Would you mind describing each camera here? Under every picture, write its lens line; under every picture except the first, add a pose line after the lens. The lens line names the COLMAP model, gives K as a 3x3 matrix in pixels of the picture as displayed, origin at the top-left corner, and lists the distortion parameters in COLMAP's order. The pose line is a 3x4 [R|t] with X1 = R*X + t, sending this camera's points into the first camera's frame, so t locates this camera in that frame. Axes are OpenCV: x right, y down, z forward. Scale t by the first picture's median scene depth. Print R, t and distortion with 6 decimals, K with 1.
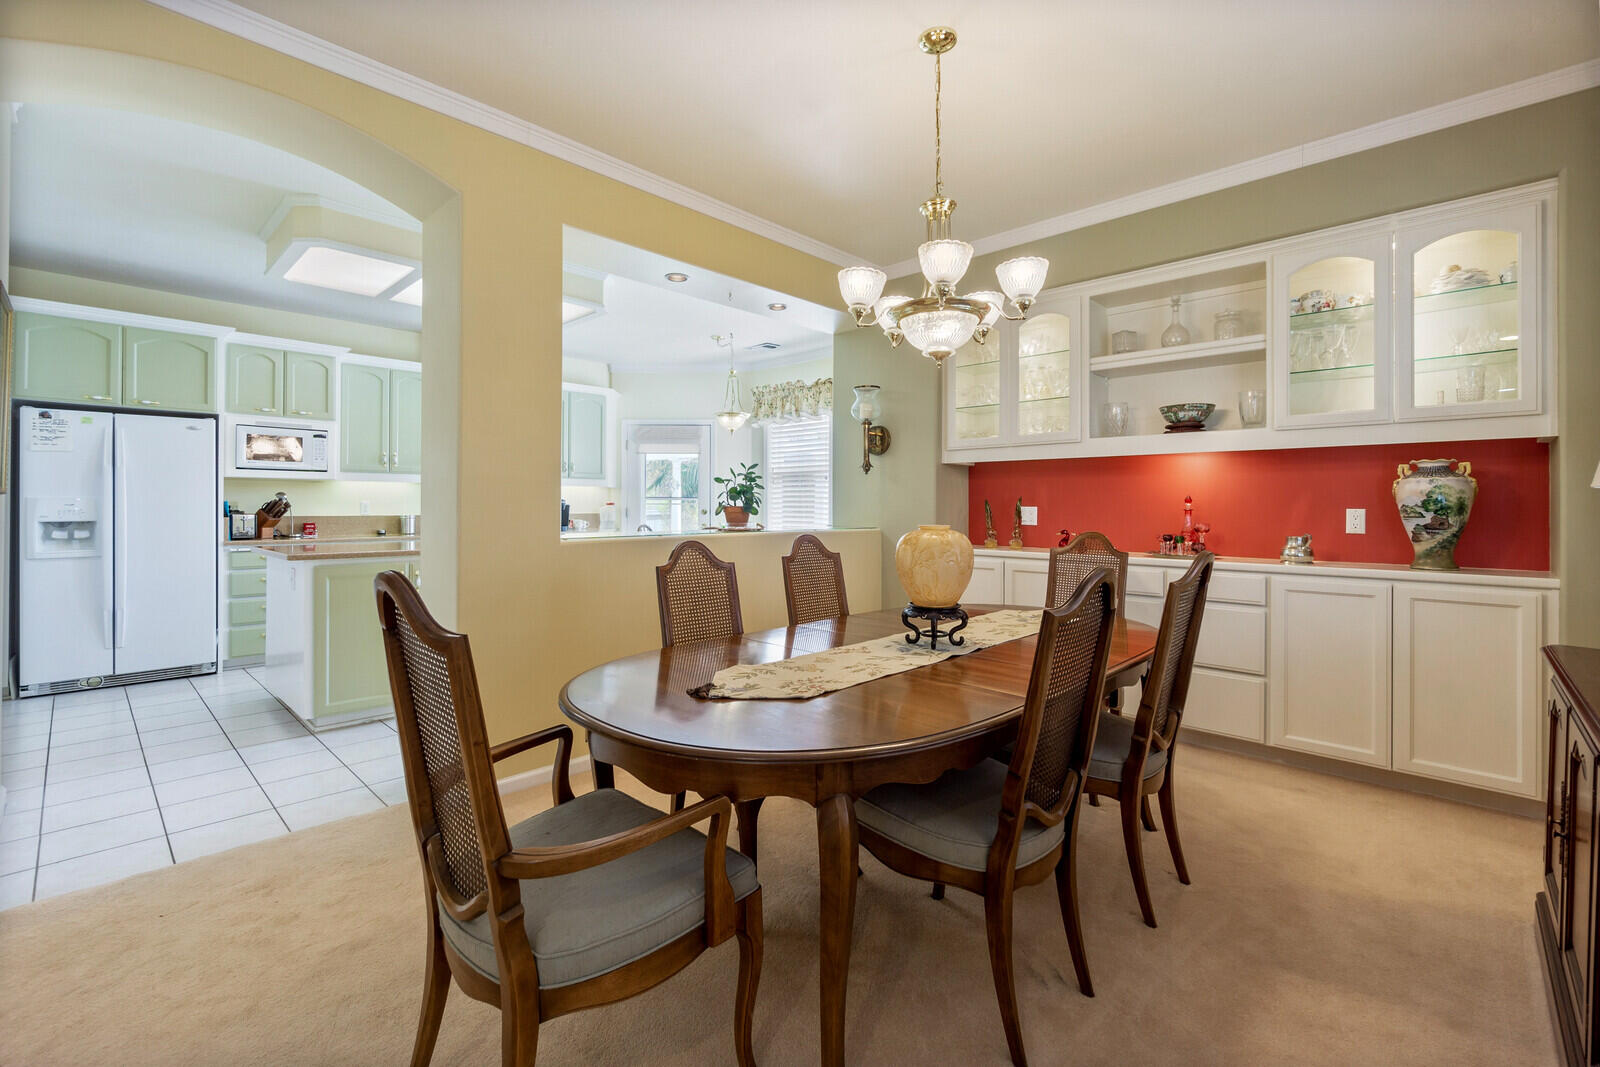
lens RADIAL K [[698.8, 0, 789.9], [0, 698.8, 504.7], [0, 0, 1]] dist [-0.000546, -0.000467]
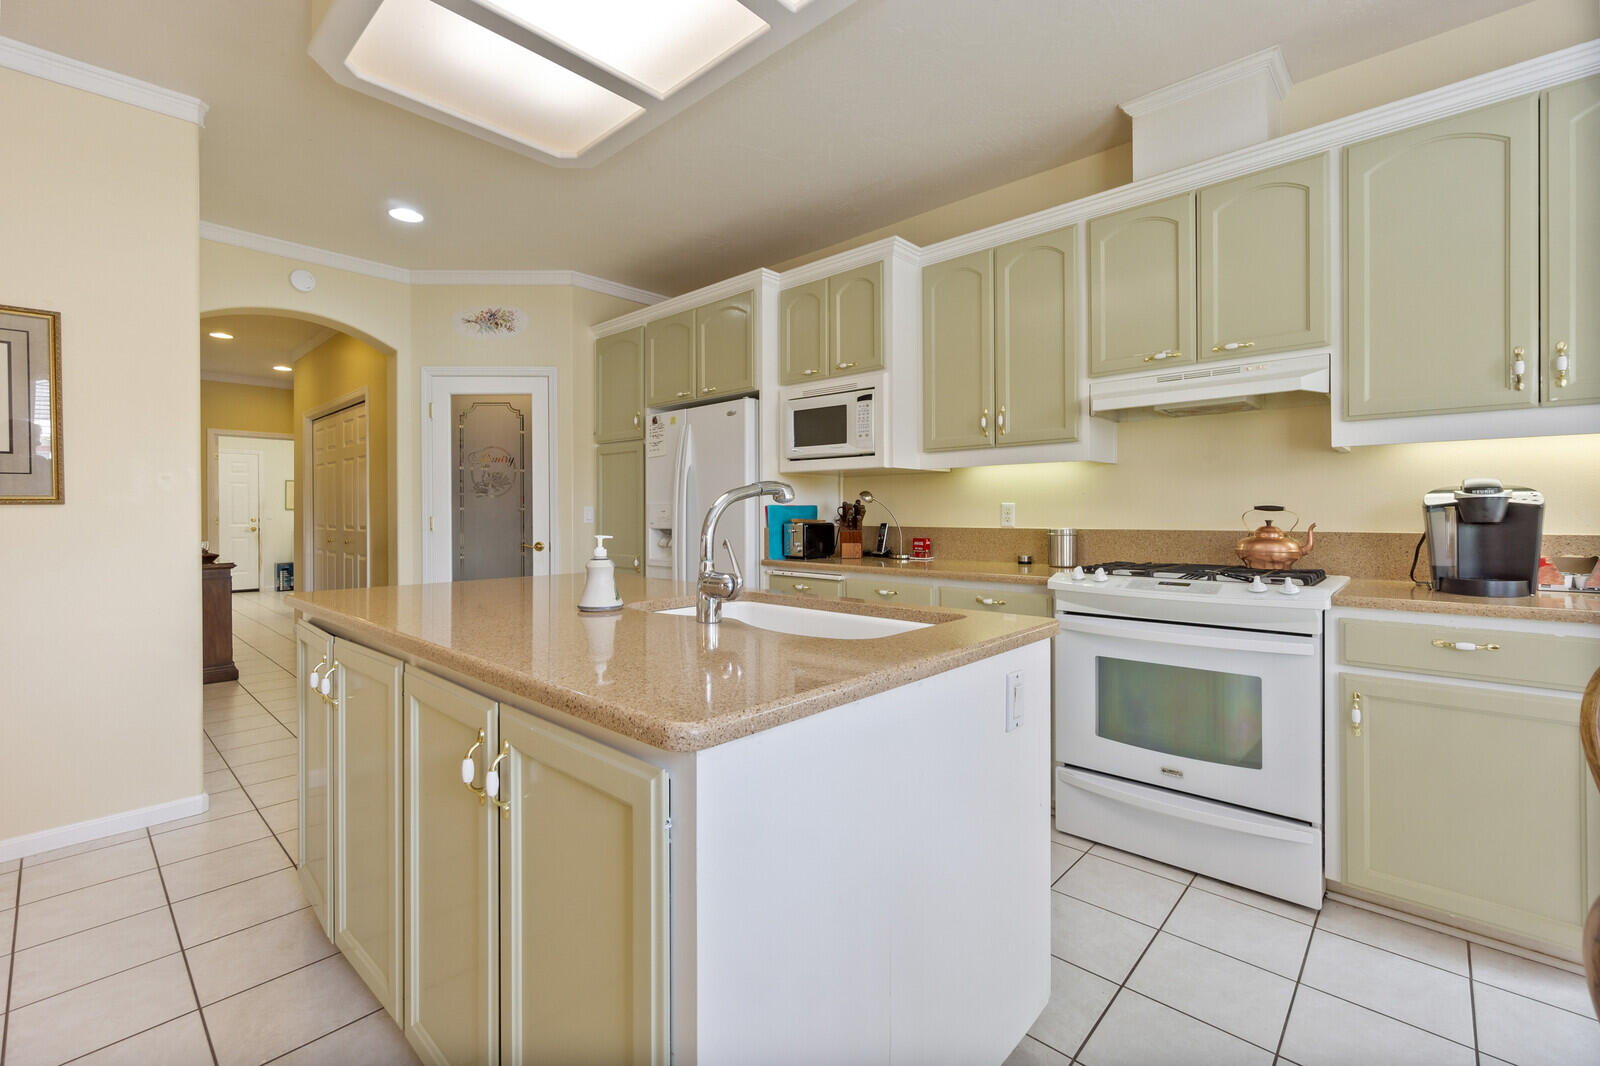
lens RADIAL K [[698.8, 0, 789.9], [0, 698.8, 504.2], [0, 0, 1]] dist [-0.000546, -0.000467]
pose [[0.009608, -0.011281, -0.999890, -0.070989], [0.006546, 0.999916, -0.011219, 0.002398], [0.999932, -0.006438, 0.009681, 1.158023]]
